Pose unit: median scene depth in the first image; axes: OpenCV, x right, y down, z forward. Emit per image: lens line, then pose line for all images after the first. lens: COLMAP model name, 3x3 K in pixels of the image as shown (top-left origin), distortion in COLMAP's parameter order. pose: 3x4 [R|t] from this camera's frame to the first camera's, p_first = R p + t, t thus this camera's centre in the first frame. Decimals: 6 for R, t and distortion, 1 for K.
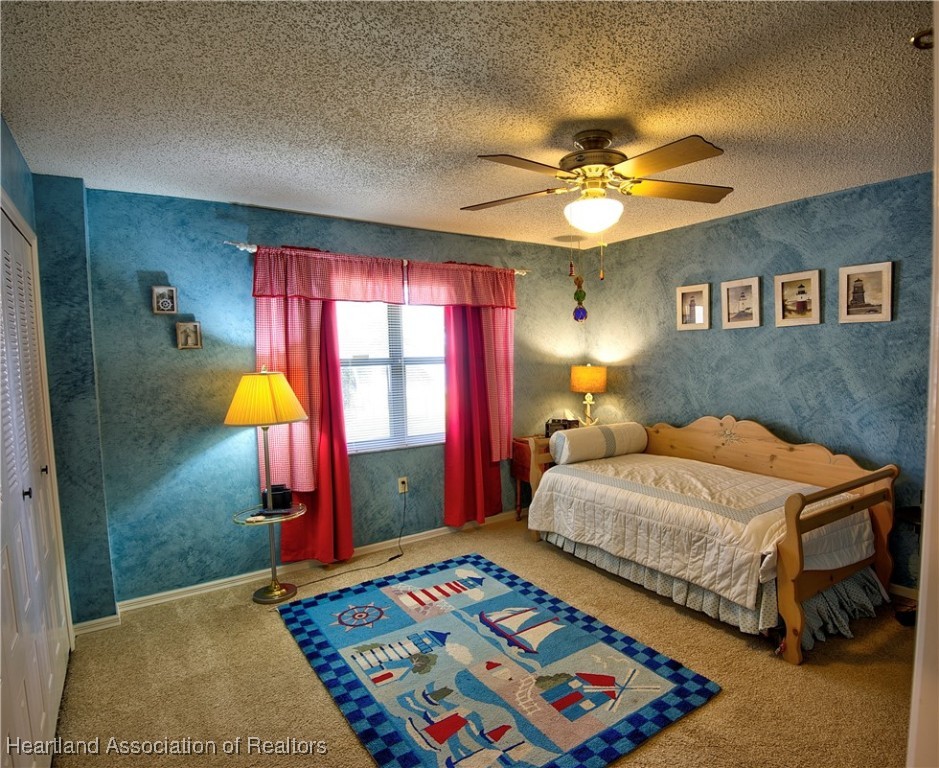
lens RADIAL K [[574.8, 0, 469.4], [0, 574.8, 403.2], [0, 0, 1]] dist [-0.028811, -0.001561]
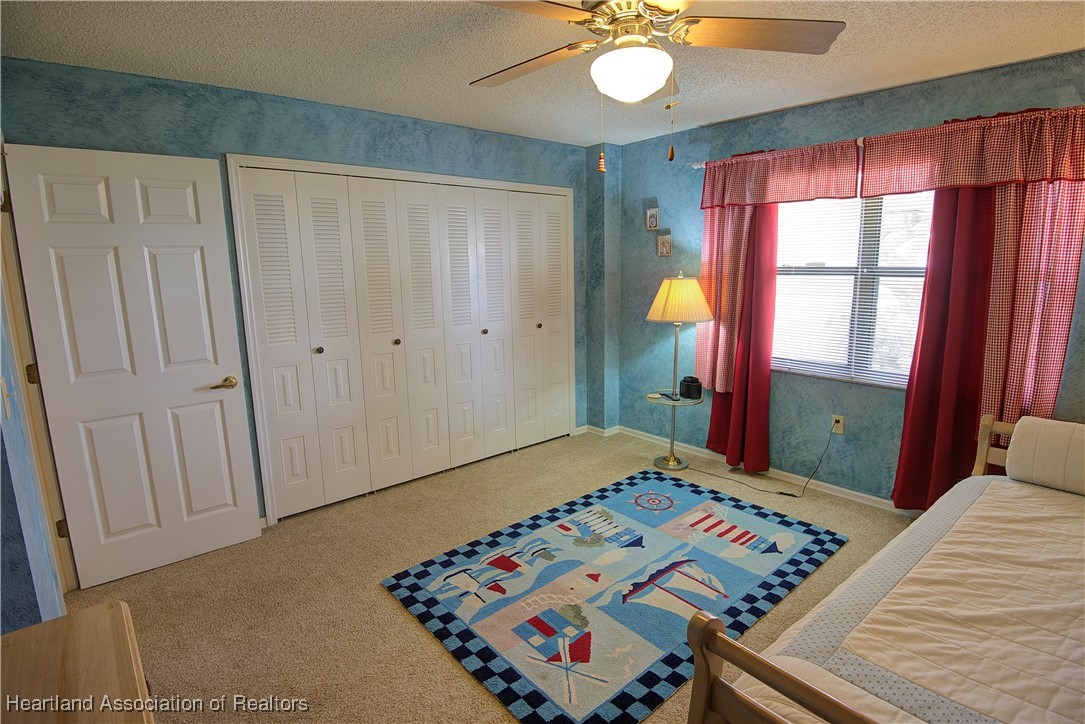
lens RADIAL K [[517.6, 0, 549.6], [0, 517.6, 360.5], [0, 0, 1]] dist [-0.005708, -0.018398]
pose [[0.115064, 0.198610, -0.973301, 0.646072], [-0.078085, 0.978585, 0.190457, -0.066153], [0.990284, 0.054085, 0.128109, 0.595477]]
